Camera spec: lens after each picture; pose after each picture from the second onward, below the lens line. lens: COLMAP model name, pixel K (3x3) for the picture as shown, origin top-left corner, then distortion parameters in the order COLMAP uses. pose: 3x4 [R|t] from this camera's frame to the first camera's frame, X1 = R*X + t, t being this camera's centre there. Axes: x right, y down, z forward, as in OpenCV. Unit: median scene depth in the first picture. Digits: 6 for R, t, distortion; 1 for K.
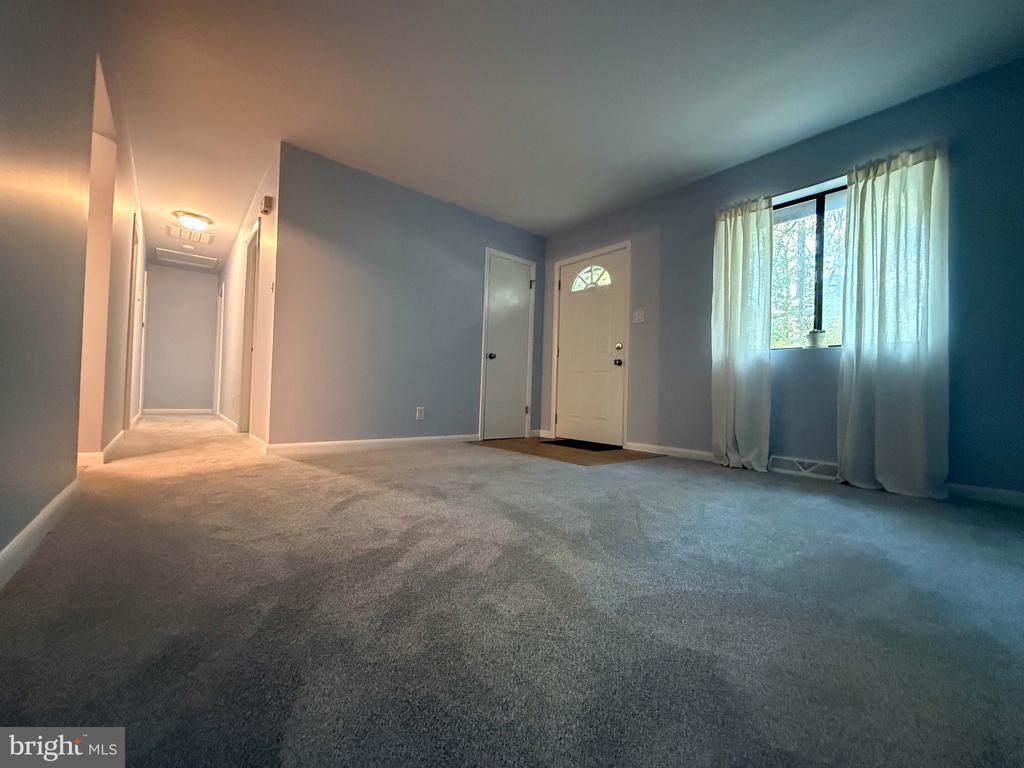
lens RADIAL K [[410.0, 0, 509.4], [0, 410.0, 385.2], [0, 0, 1]] dist [-0.002925, 0.000449]
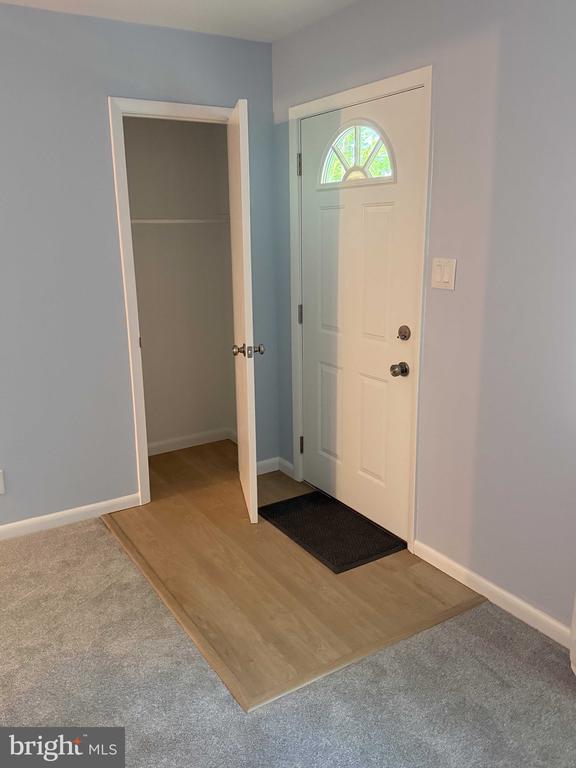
lens RADIAL K [[609.5, 0, 290.5], [0, 609.5, 384.2], [0, 0, 1]] dist [0.006758, 0.000939]
pose [[0.990091, -0.010583, -0.140025, 0.225619], [0.047416, 0.963787, 0.262425, -0.207681], [0.132177, -0.266464, 0.954739, 0.325926]]
